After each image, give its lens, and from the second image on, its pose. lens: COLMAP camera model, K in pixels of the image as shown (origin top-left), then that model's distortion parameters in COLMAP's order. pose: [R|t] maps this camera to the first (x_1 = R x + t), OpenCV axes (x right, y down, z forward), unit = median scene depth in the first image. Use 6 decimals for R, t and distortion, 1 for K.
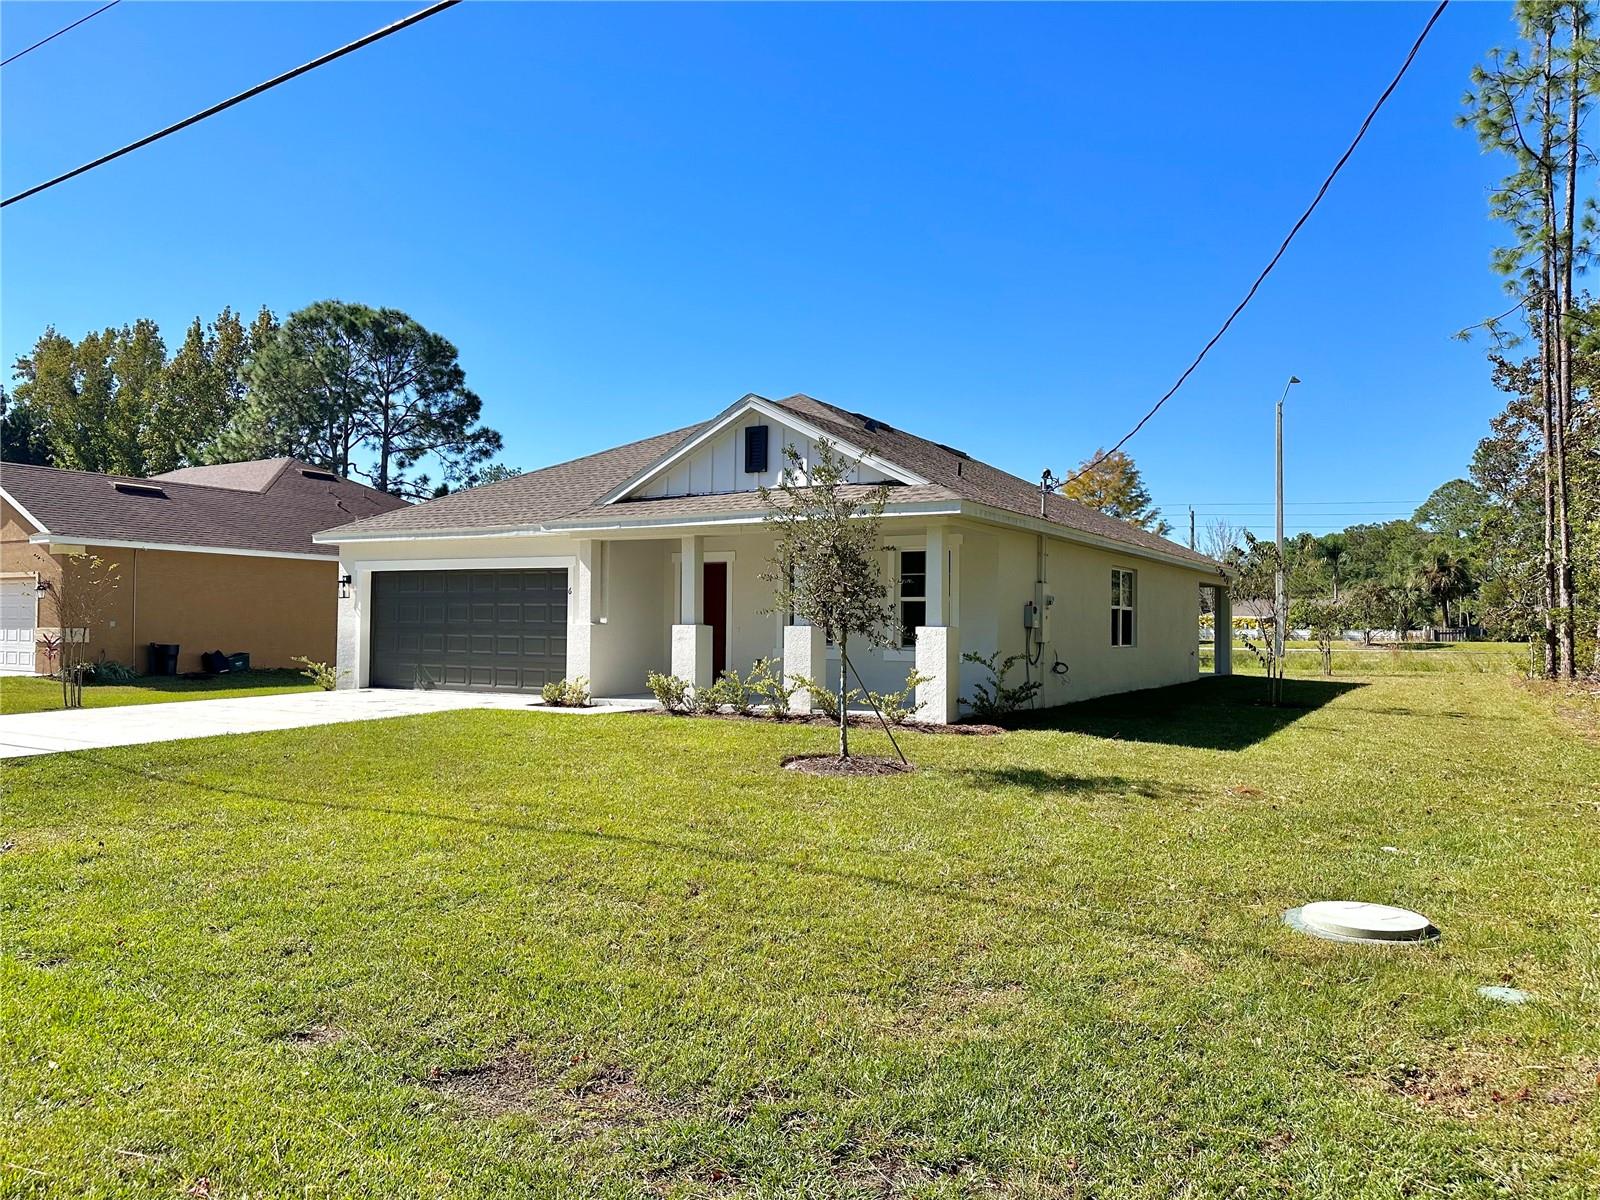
lens RADIAL K [[1154.5, 0, 801.5], [0, 1154.5, 603.8], [0, 0, 1]] dist [-0.002695, -0.005209]
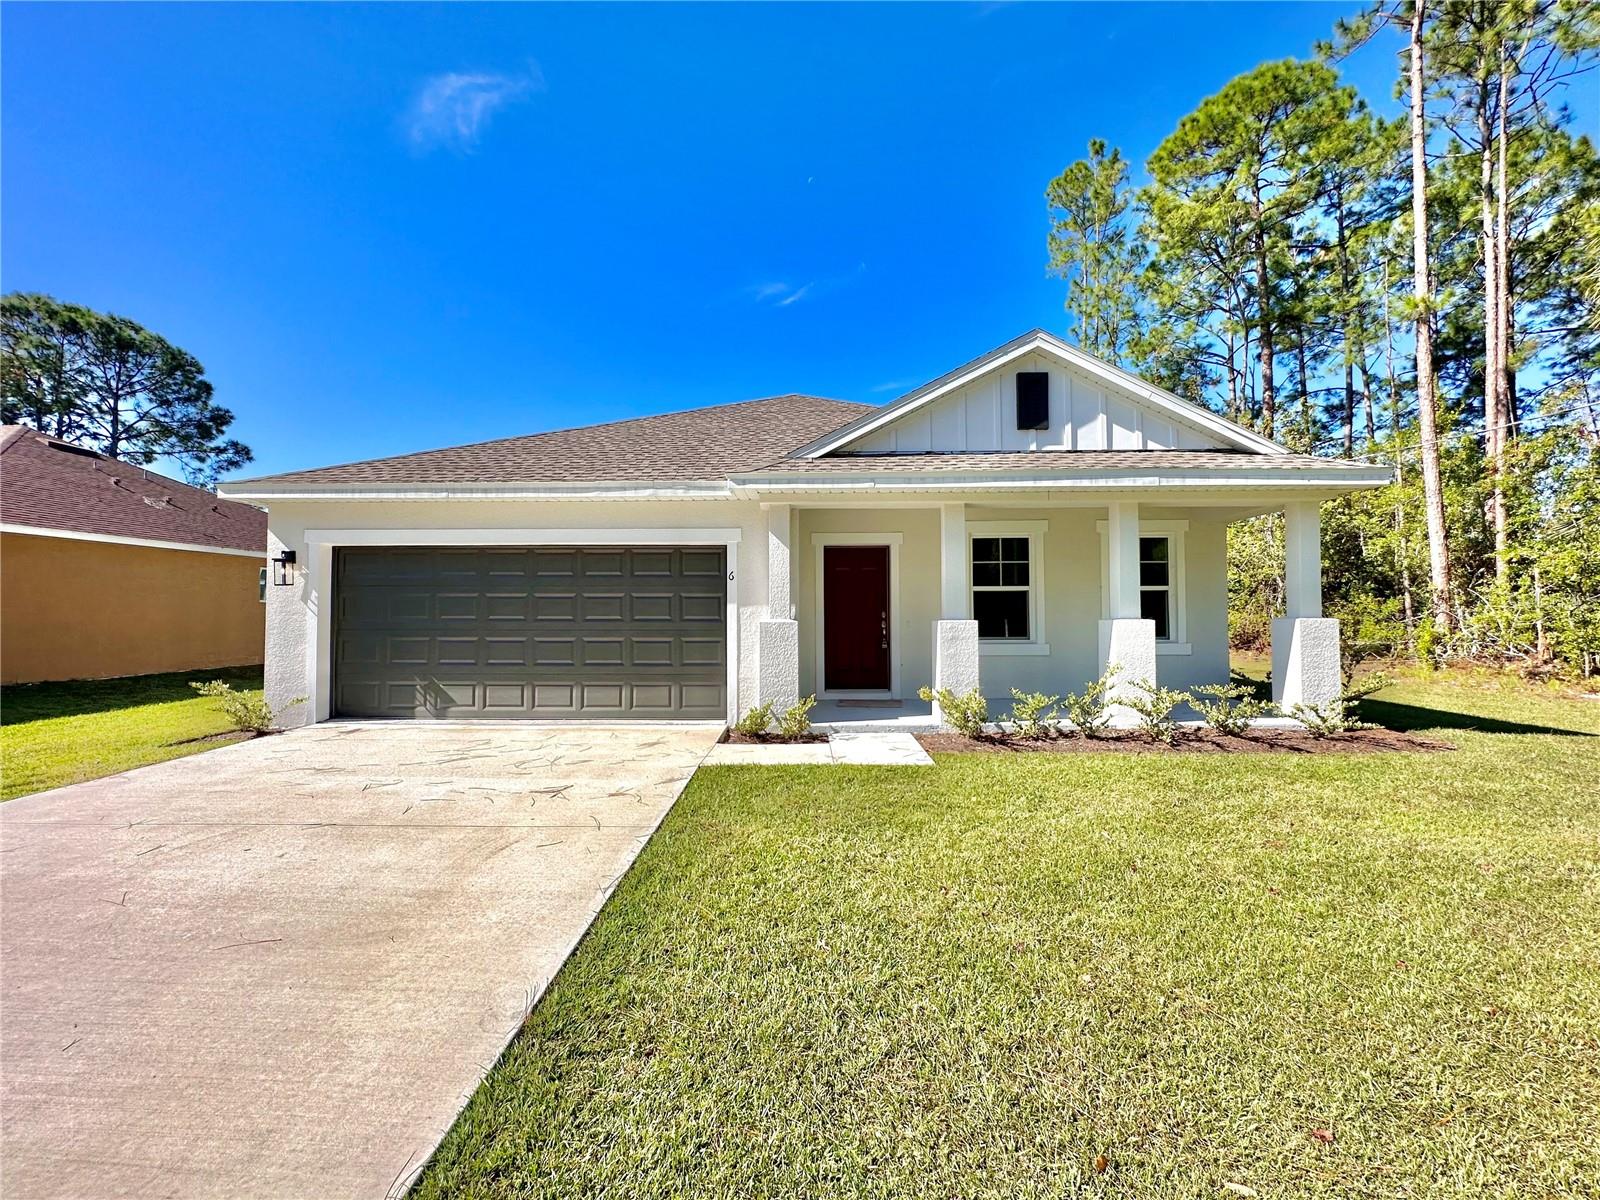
lens RADIAL K [[648.2, 0, 800.0], [0, 648.2, 600.0], [0, 0, 1]] dist [0.002115, 0.000113]
pose [[0.873308, -0.007428, 0.487112, -0.320019], [0.003423, 0.999953, 0.009110, 0.000623], [-0.487157, -0.006289, 0.873292, 0.539827]]
